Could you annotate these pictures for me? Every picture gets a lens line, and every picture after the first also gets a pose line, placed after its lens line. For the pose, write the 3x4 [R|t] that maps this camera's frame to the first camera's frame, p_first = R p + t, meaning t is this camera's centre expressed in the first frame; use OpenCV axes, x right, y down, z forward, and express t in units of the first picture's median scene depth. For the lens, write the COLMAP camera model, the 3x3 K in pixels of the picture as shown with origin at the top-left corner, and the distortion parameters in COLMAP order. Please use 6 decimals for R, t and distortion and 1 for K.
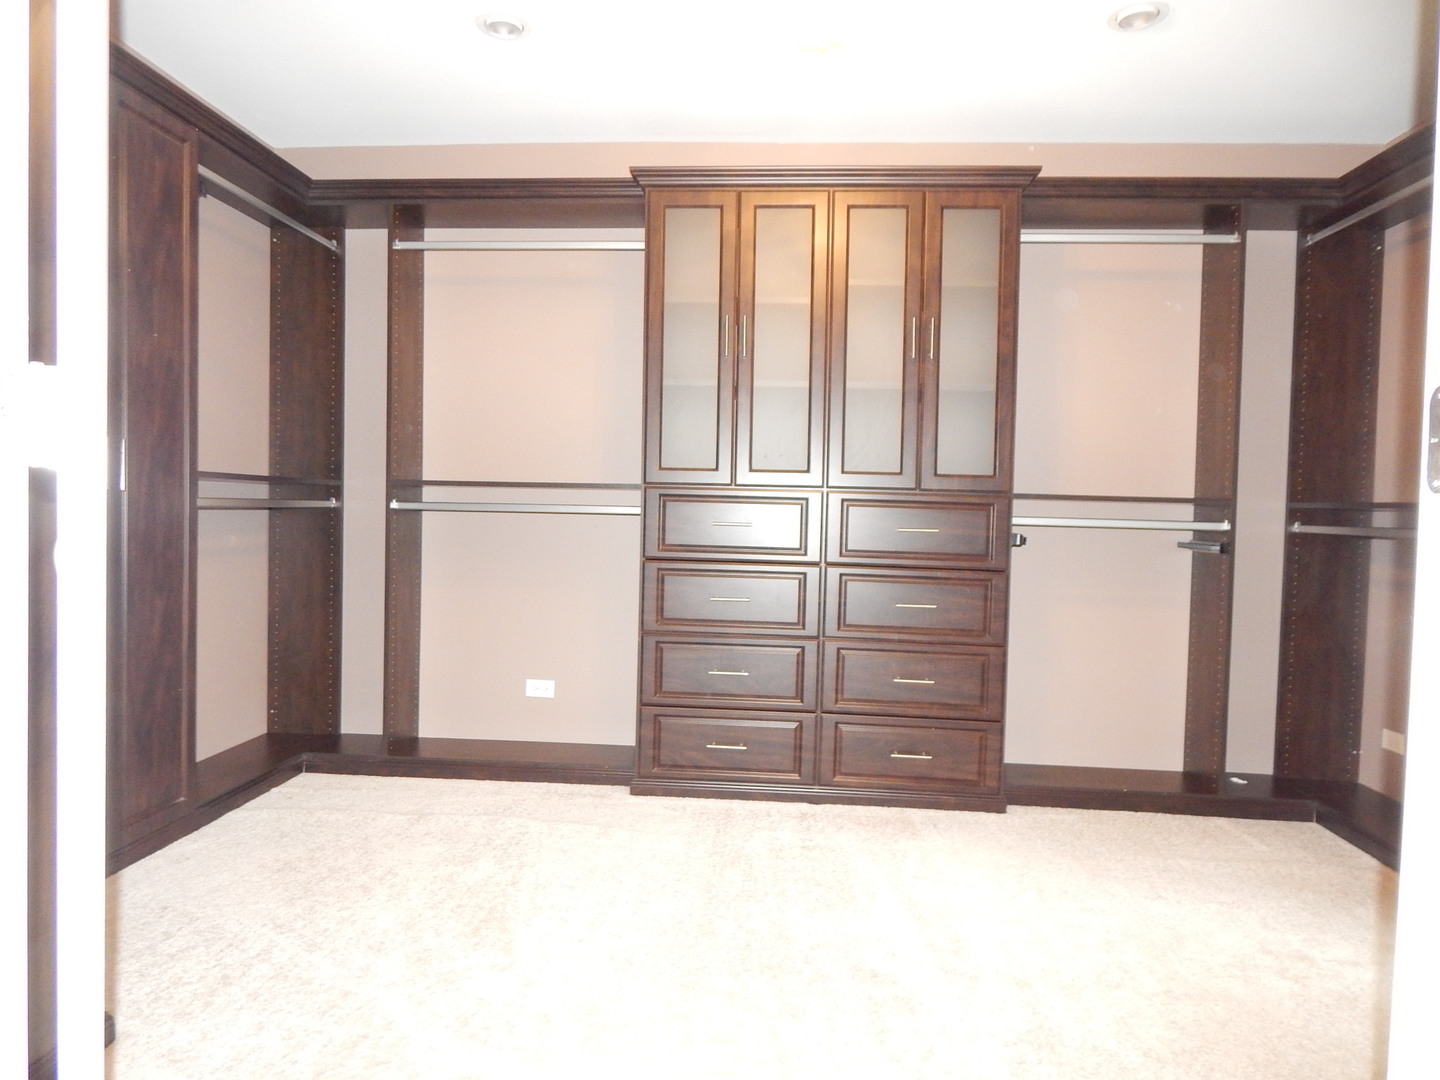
lens RADIAL K [[942.6, 0, 716.1], [0, 942.6, 535.2], [0, 0, 1]] dist [-0.000863, -0.006687]
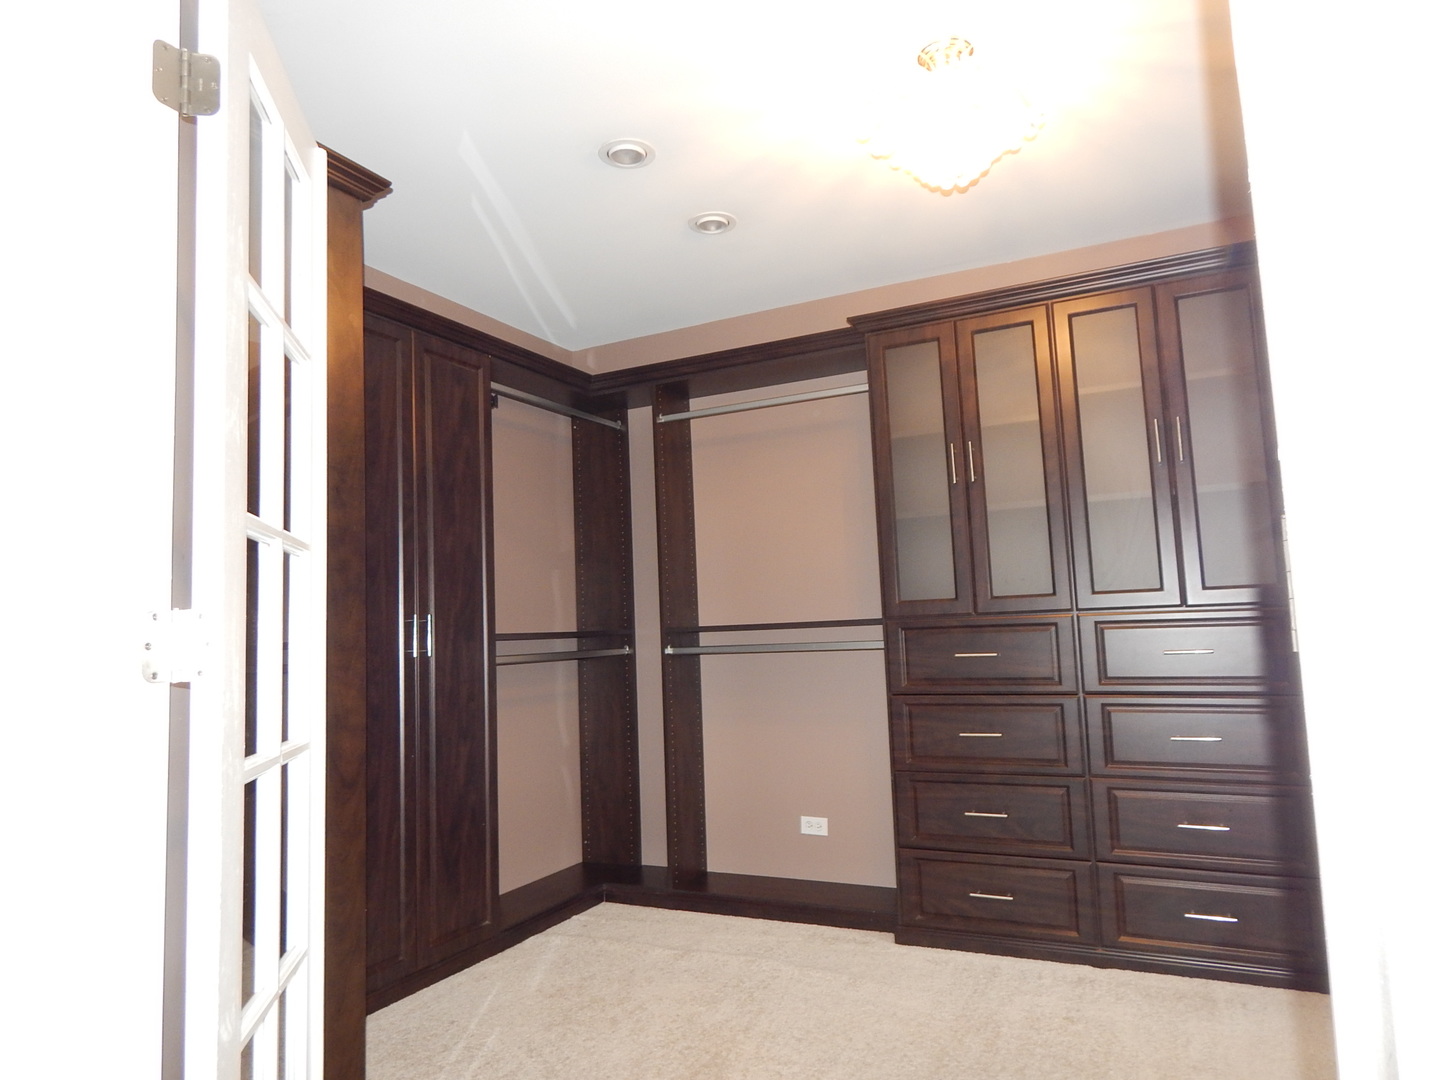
lens RADIAL K [[942.6, 0, 716.1], [0, 942.6, 535.2], [0, 0, 1]] dist [-0.000863, -0.006687]
pose [[0.921520, -0.096985, -0.376025, 0.145303], [0.048420, 0.989451, -0.136540, -0.013917], [0.385300, 0.107617, 0.916495, 0.005709]]
